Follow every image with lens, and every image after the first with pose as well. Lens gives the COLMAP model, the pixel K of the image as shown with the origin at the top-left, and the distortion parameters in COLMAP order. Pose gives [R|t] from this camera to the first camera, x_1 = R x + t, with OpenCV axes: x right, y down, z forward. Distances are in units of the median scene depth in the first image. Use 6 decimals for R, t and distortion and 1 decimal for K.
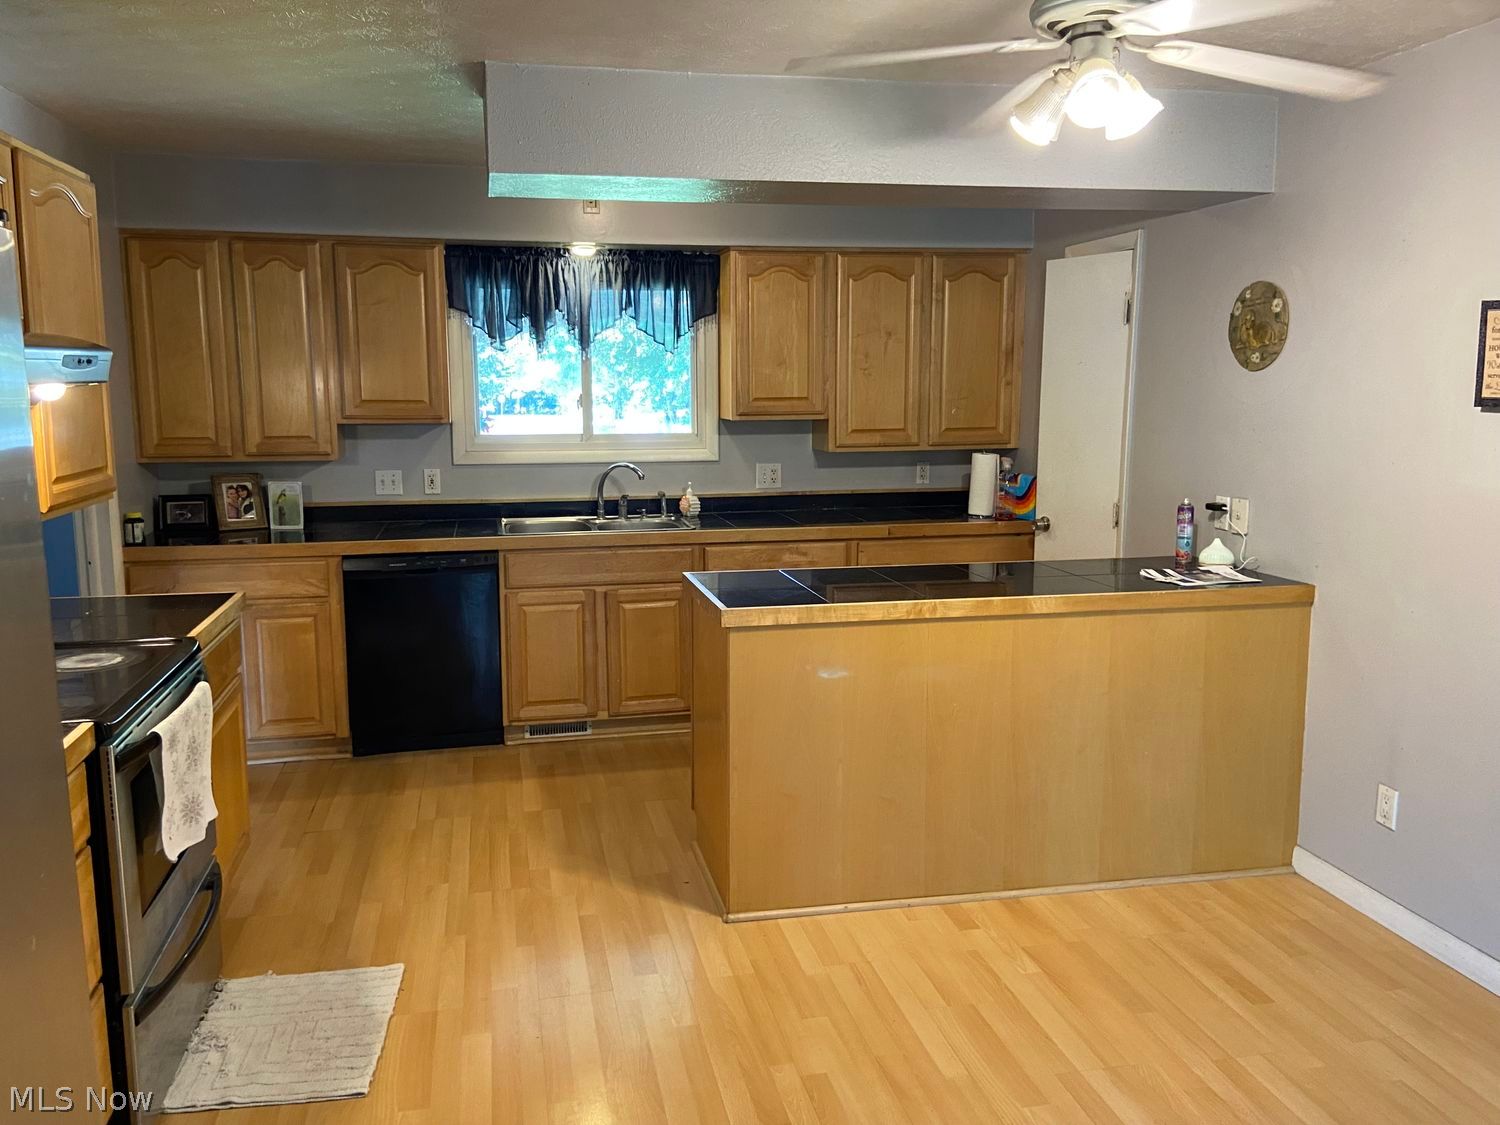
lens RADIAL K [[1173.6, 0, 744.3], [0, 1173.6, 565.4], [0, 0, 1]] dist [0.013717, 0.004019]
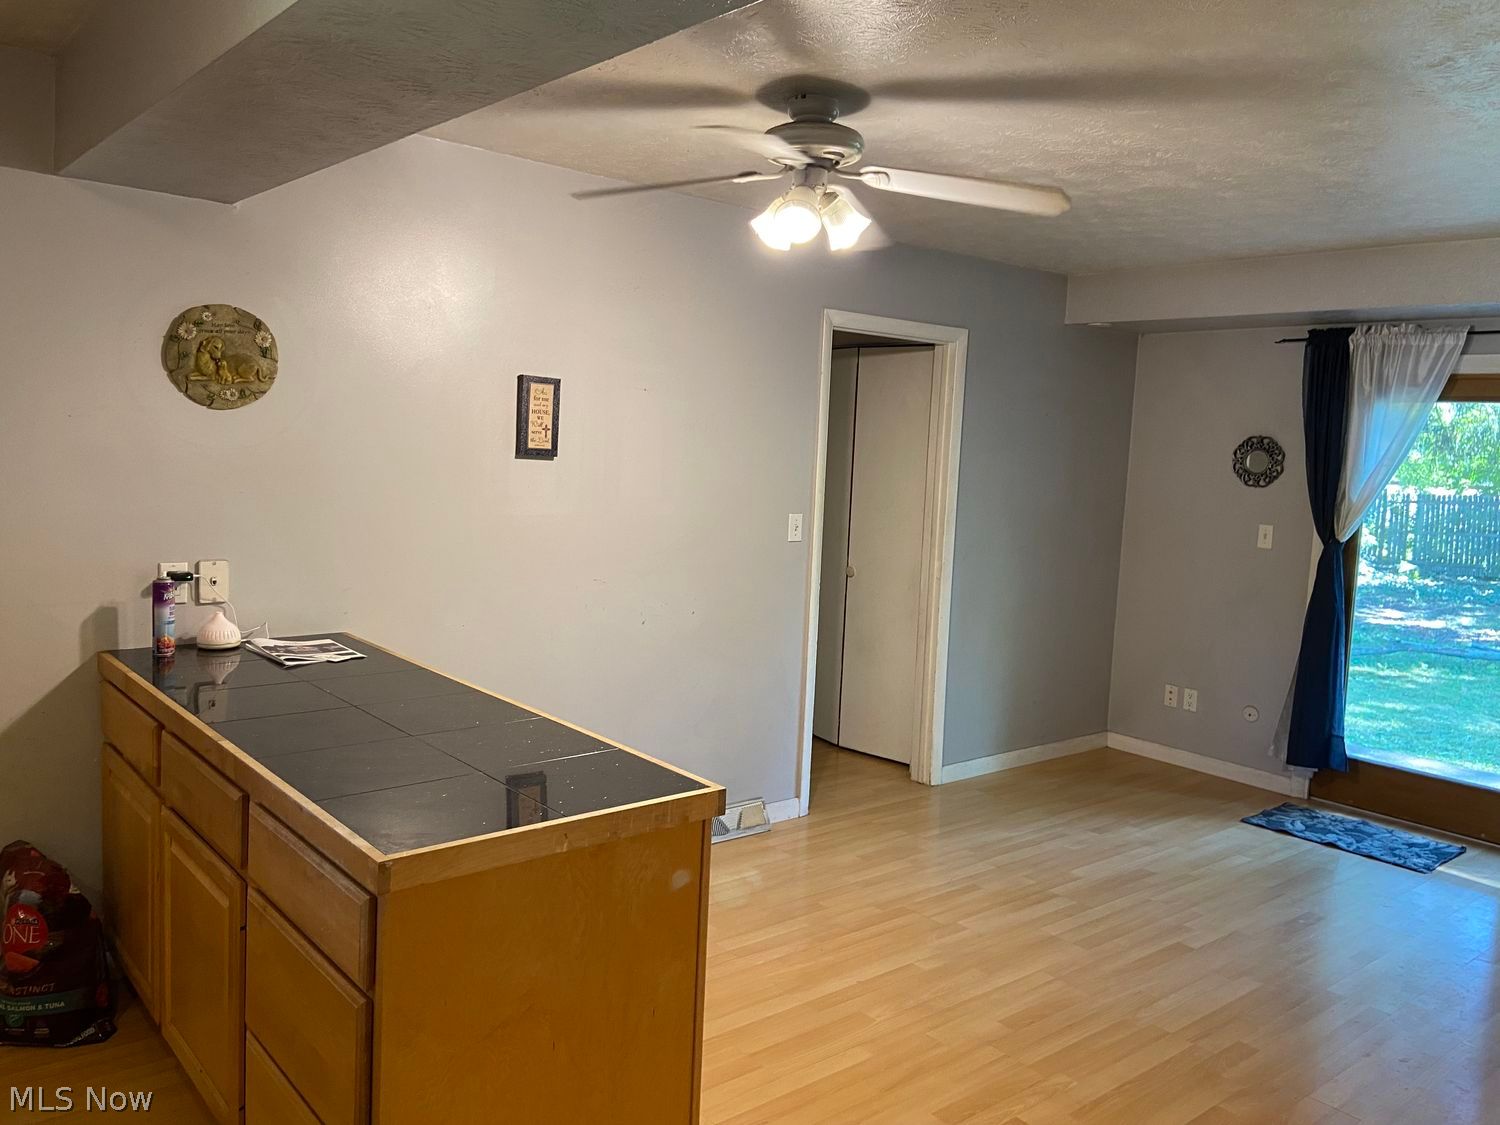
lens RADIAL K [[1173.6, 0, 742.3], [0, 1173.6, 555.5], [0, 0, 1]] dist [0.013717, 0.004019]
pose [[-0.464635, -0.124030, 0.876773, -0.510775], [0.080306, 0.980160, 0.181212, -0.190447], [-0.881853, 0.154607, -0.445456, 1.091067]]
